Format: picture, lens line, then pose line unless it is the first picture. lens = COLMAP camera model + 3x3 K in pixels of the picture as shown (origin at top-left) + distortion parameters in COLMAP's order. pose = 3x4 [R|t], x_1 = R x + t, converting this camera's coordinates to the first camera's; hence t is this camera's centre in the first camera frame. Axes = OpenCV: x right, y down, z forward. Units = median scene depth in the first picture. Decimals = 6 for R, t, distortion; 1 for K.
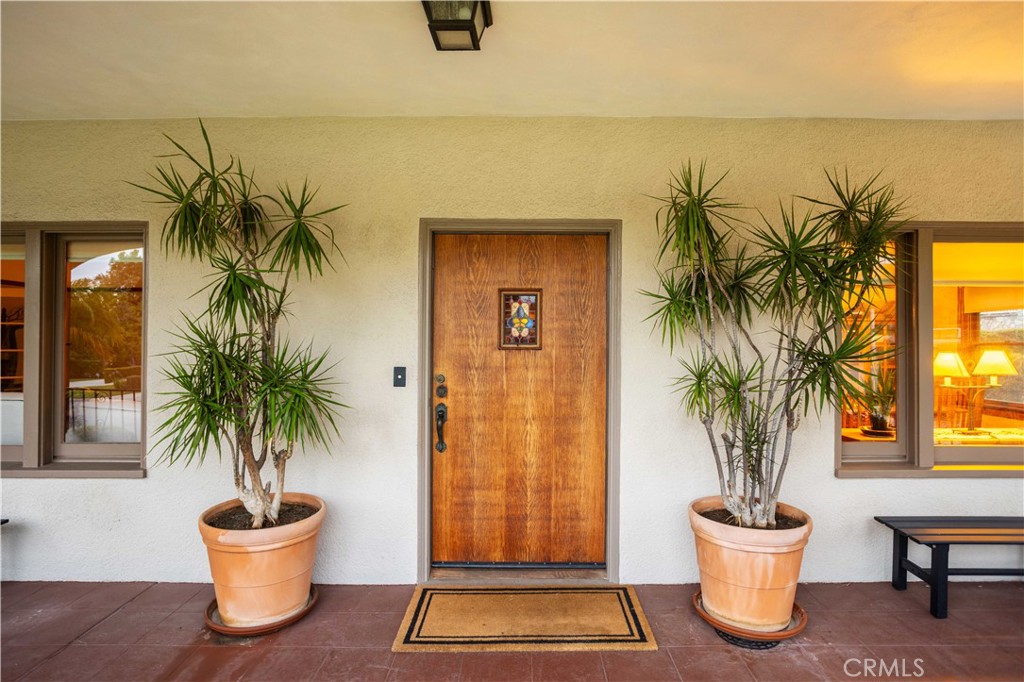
lens RADIAL K [[518.4, 0, 512.0], [0, 518.4, 341.0], [0, 0, 1]] dist [0.000902, 0.000701]
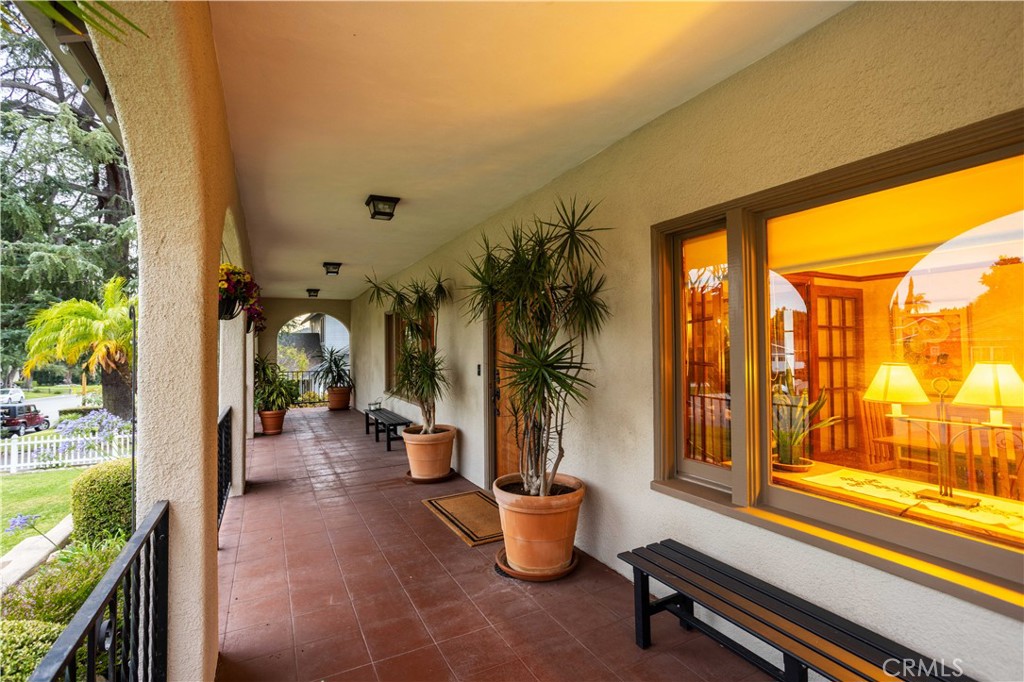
lens RADIAL K [[472.1, 0, 512.0], [0, 472.1, 341.0], [0, 0, 1]] dist [-0.000582, -0.000224]
pose [[0.471289, -0.020251, -0.881746, 1.290218], [0.003294, 0.999770, -0.021201, 0.004432], [0.881973, 0.007088, 0.471247, 0.349072]]
